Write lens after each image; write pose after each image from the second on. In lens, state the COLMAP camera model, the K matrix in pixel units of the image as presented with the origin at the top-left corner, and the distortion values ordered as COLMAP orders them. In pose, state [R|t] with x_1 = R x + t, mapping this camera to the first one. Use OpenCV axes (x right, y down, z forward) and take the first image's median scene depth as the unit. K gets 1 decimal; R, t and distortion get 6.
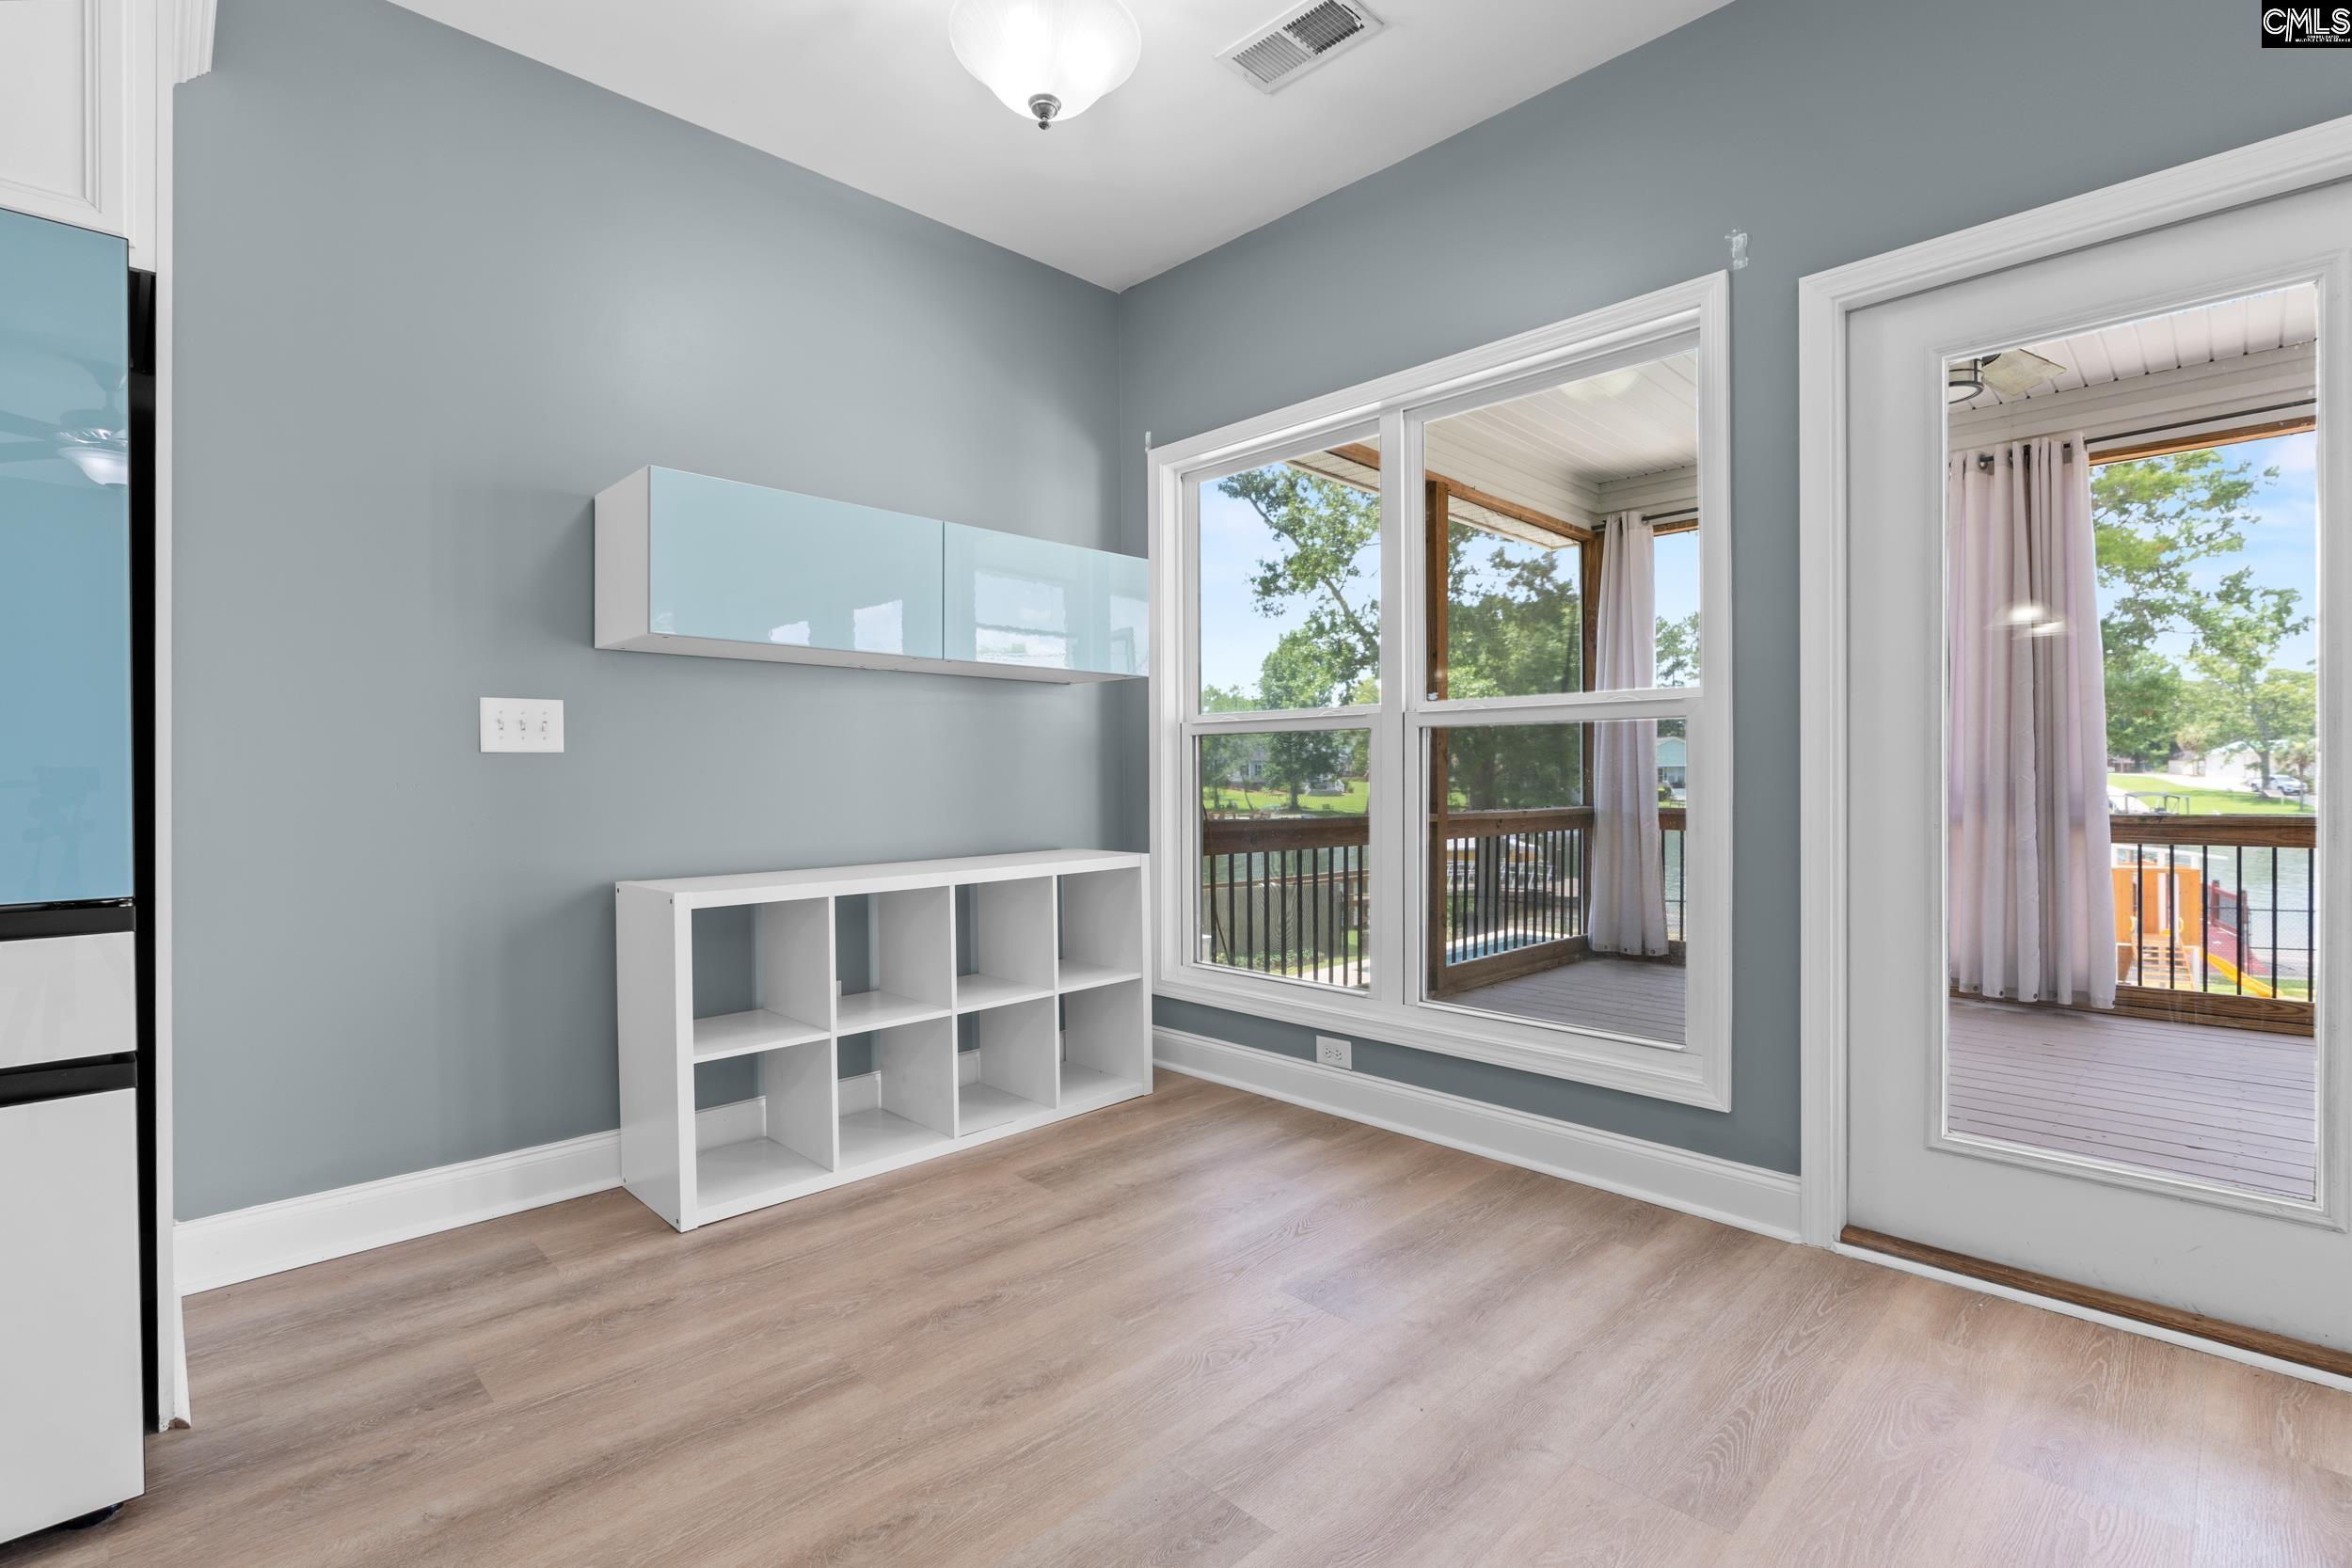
lens RADIAL K [[1091.9, 0, 1176.0], [0, 1091.9, 784.0], [0, 0, 1]] dist [-0.002349, -0.000163]
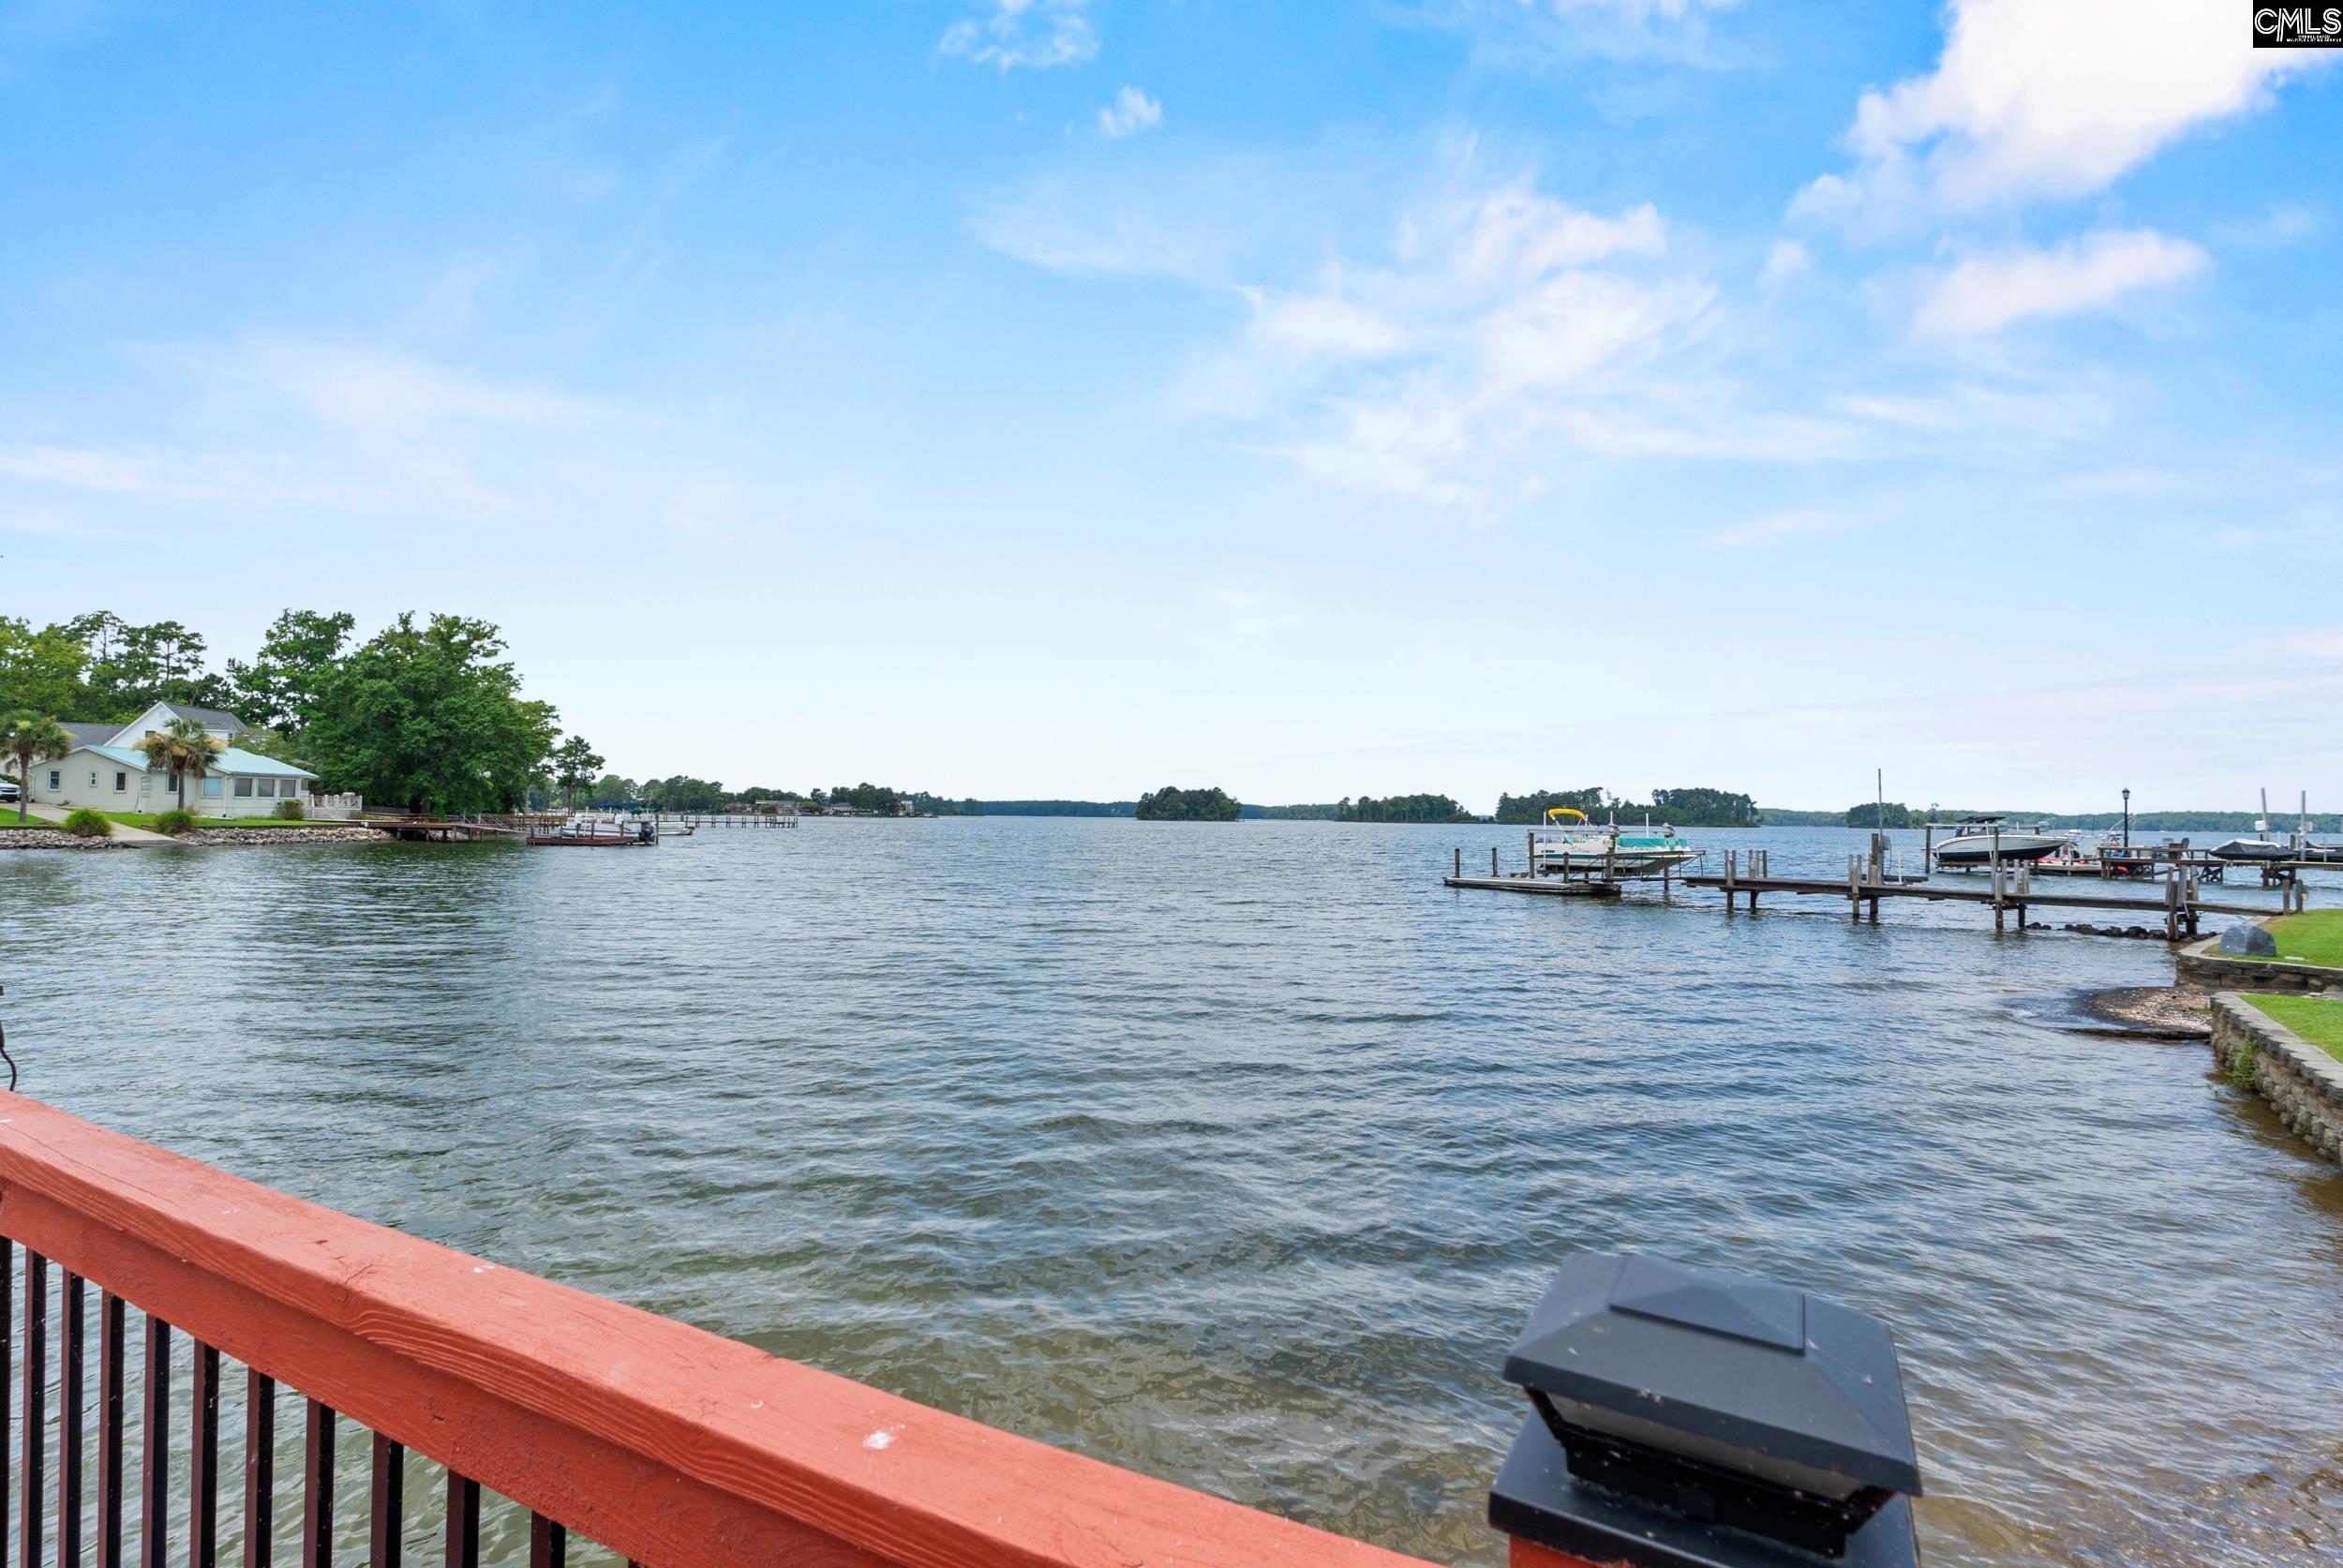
lens RADIAL K [[1072.1, 0, 1165.4], [0, 1072.1, 791.2], [0, 0, 1]] dist [-0.008944, -0.001502]
pose [[-0.091245, 0.026714, 0.995470, 1.110647], [-0.002676, 0.999630, -0.027071, 0.075439], [-0.995825, -0.005134, -0.091140, 1.251961]]
